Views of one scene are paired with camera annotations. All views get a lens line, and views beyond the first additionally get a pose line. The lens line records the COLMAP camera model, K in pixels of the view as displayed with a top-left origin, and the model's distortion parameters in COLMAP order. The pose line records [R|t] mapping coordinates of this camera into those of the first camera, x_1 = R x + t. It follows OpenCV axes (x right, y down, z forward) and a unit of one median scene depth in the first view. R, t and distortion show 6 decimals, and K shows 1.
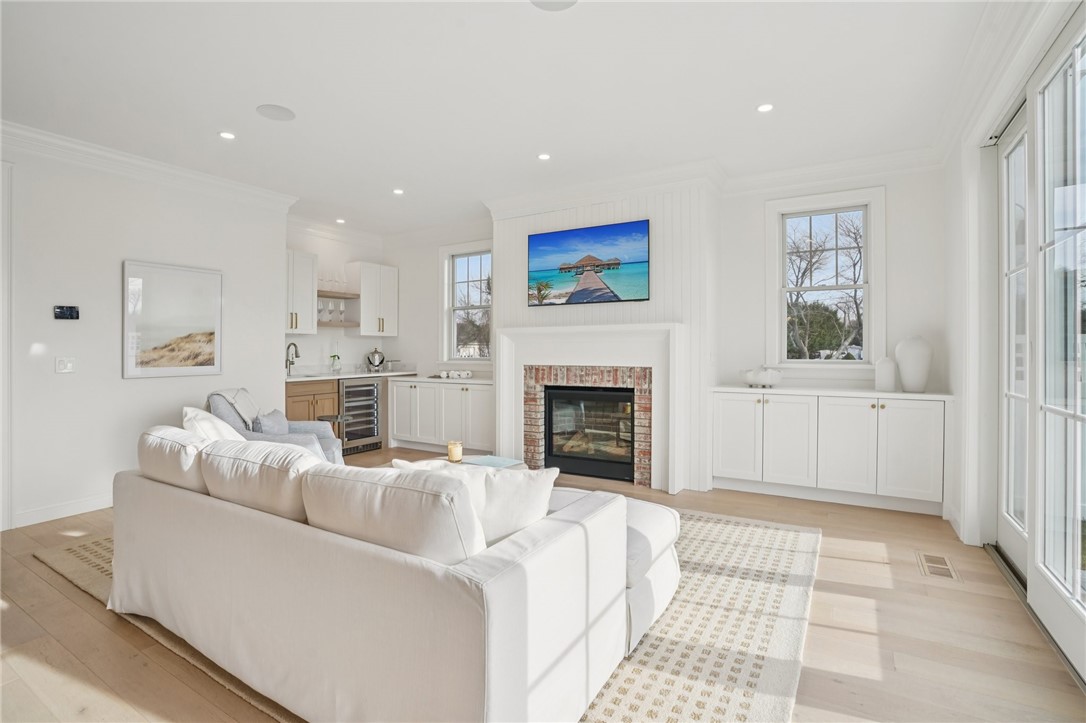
lens RADIAL K [[513.8, 0, 546.0], [0, 513.8, 353.5], [0, 0, 1]] dist [-0.041395, -0.000149]
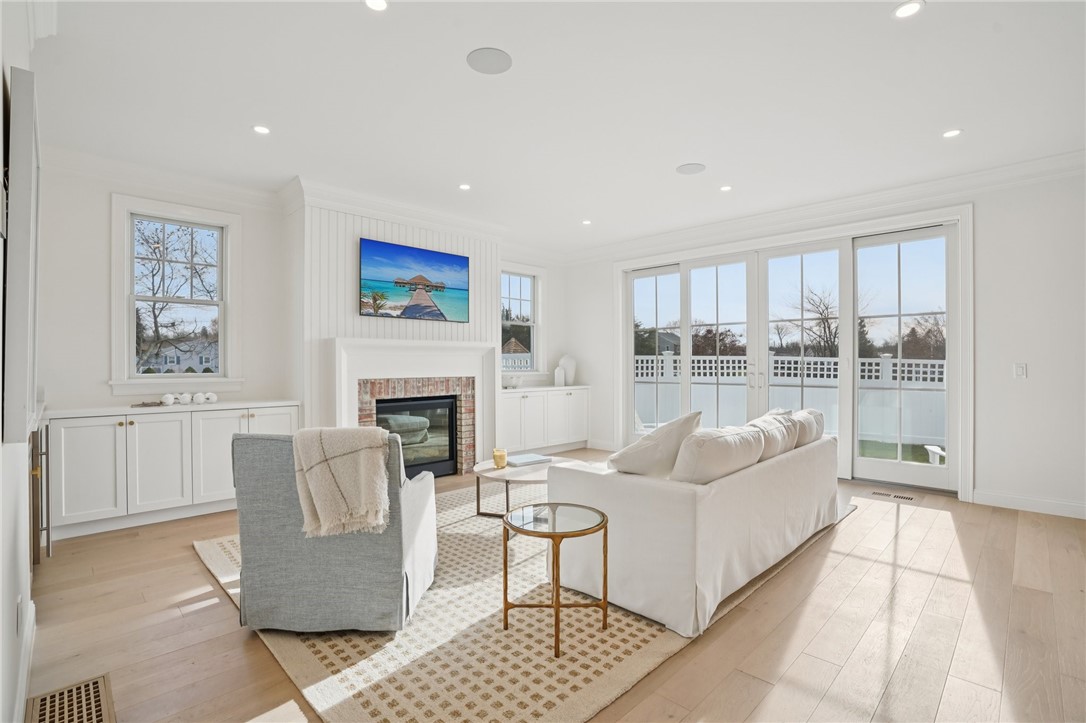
lens RADIAL K [[513.8, 0, 544.6], [0, 513.8, 360.4], [0, 0, 1]] dist [-0.041395, -0.000149]
pose [[0.233667, 0.007396, 0.972288, -0.871581], [0.005503, 0.999945, -0.008929, -0.000556], [-0.972301, 0.007437, 0.233614, 0.485637]]
